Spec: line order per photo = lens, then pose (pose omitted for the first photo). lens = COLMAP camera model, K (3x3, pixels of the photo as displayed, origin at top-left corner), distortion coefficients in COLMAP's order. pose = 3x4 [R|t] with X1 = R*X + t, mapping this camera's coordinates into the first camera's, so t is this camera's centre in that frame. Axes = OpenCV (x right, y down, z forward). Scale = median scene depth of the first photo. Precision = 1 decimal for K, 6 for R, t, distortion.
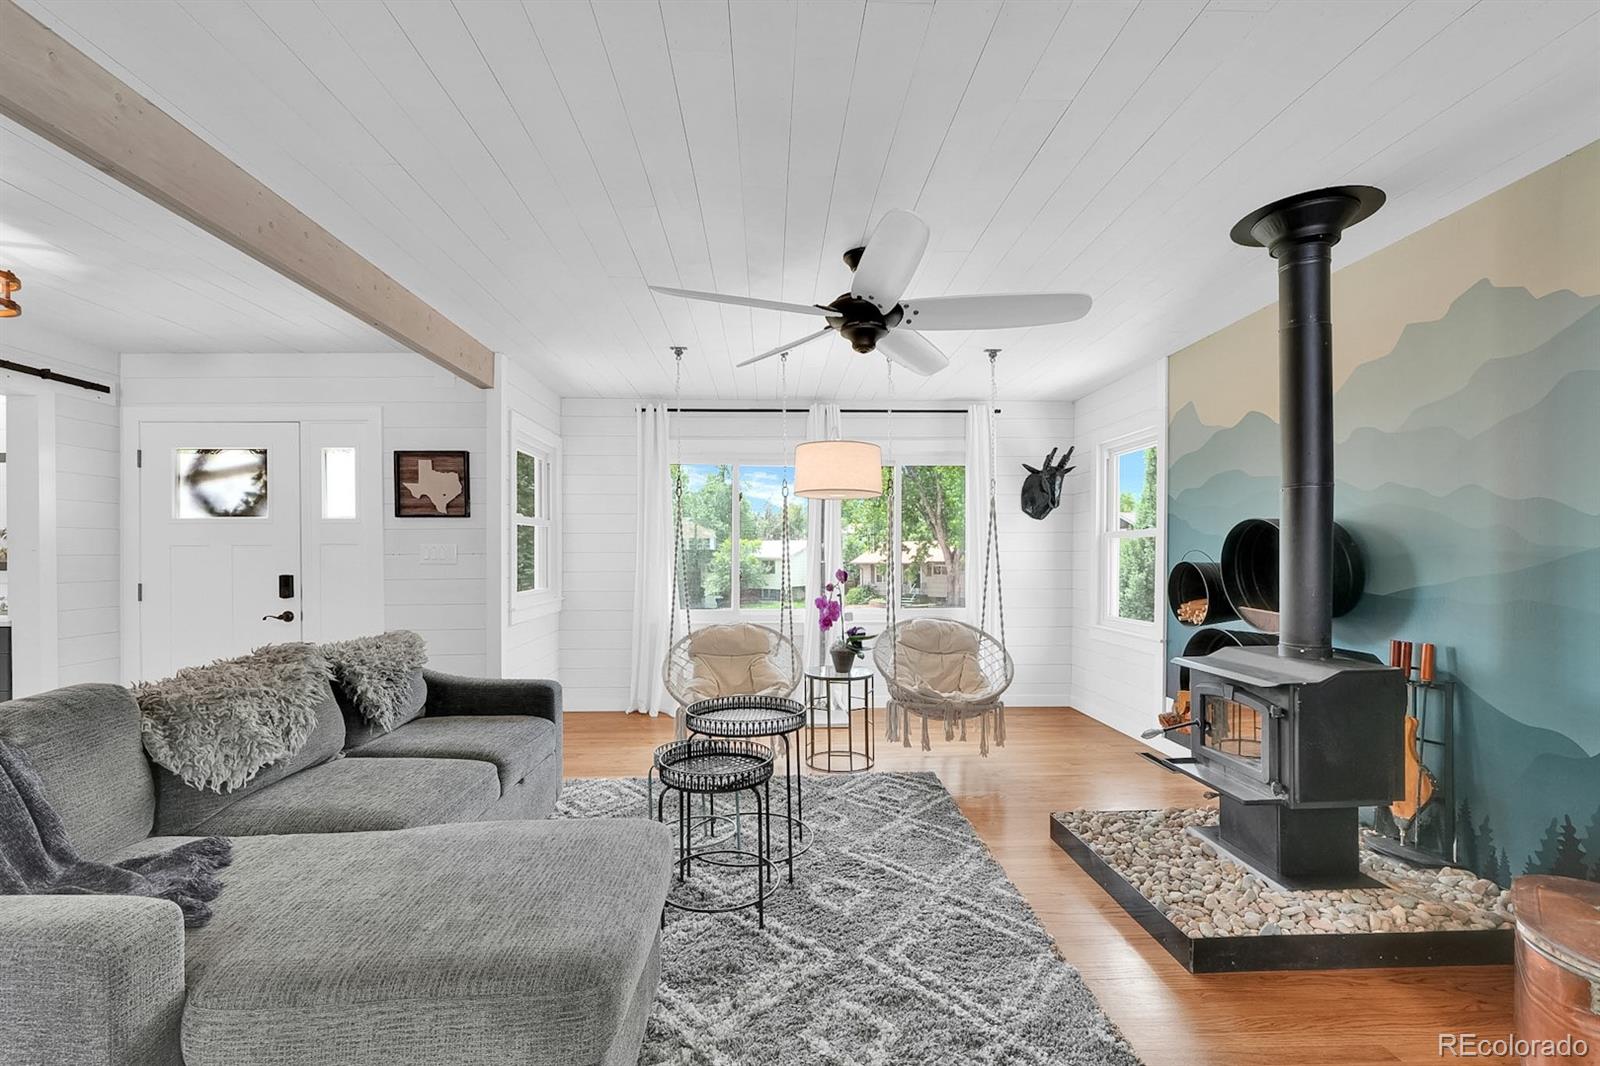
lens RADIAL K [[690.4, 0, 800.7], [0, 690.4, 563.6], [0, 0, 1]] dist [0.002606, 0.000263]
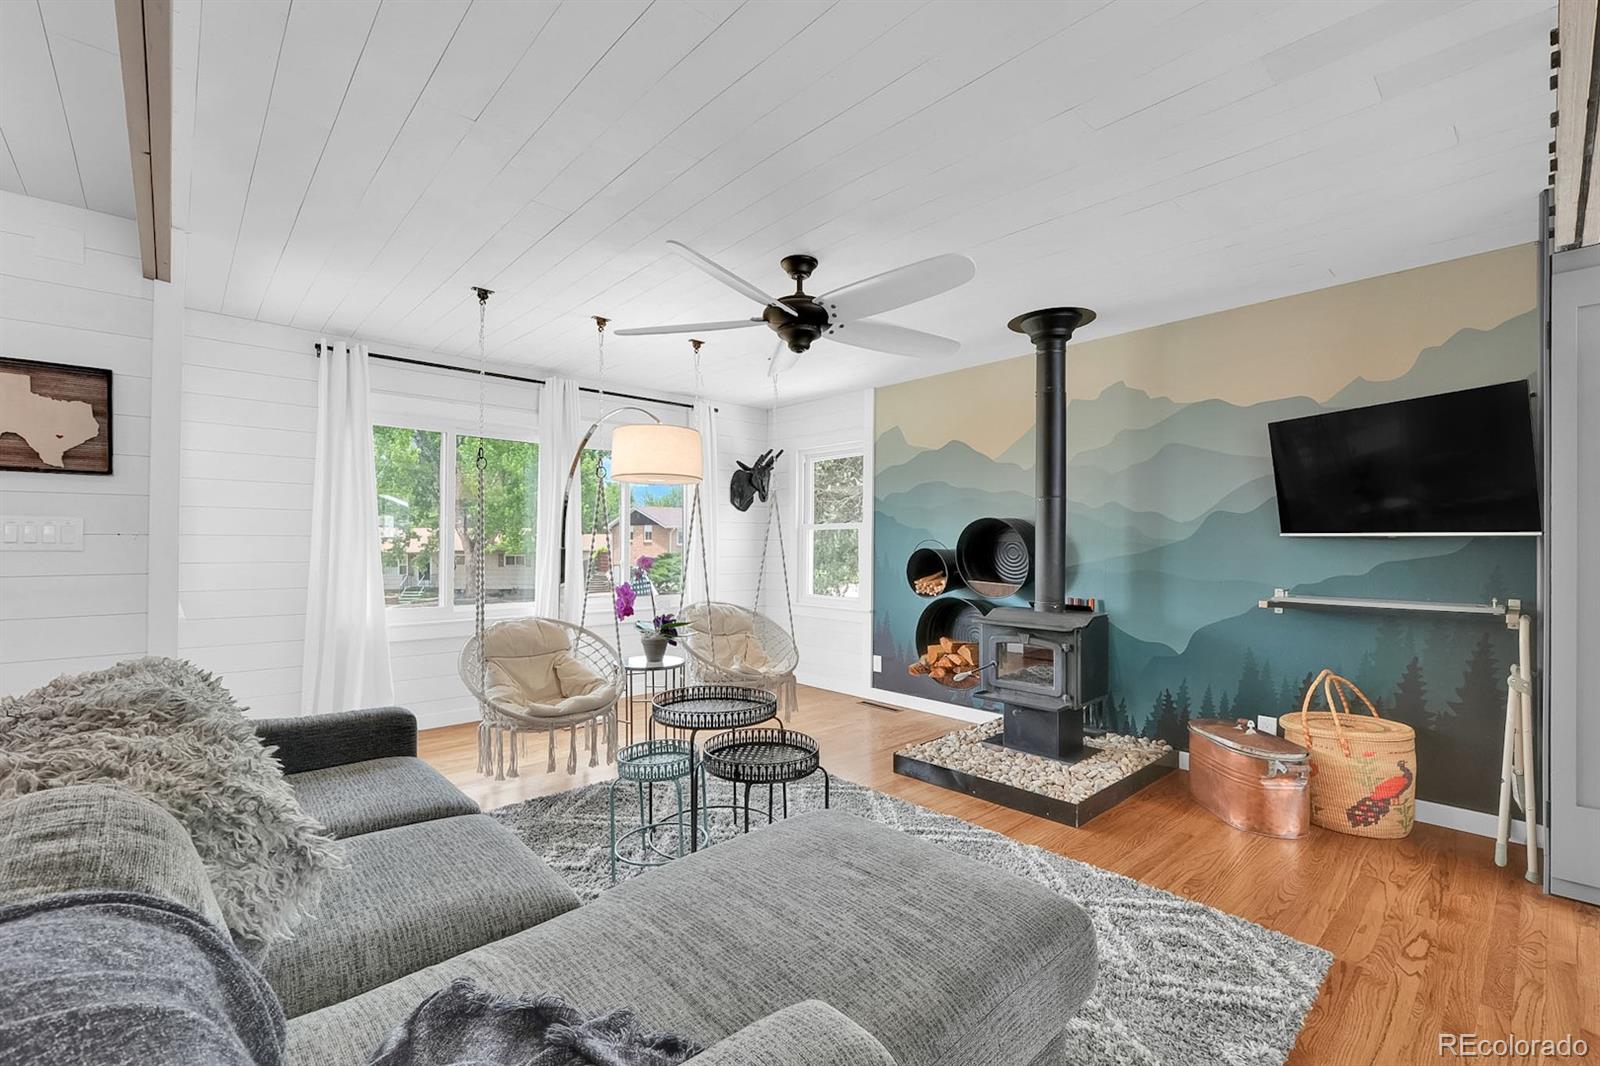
lens RADIAL K [[682.5, 0, 795.6], [0, 682.5, 544.9], [0, 0, 1]] dist [0.000915, 0.000141]
pose [[0.770377, 0.005491, 0.637565, -0.467019], [0.001782, 0.999940, -0.010765, 0.004135], [-0.637586, 0.009429, 0.770321, 0.149189]]
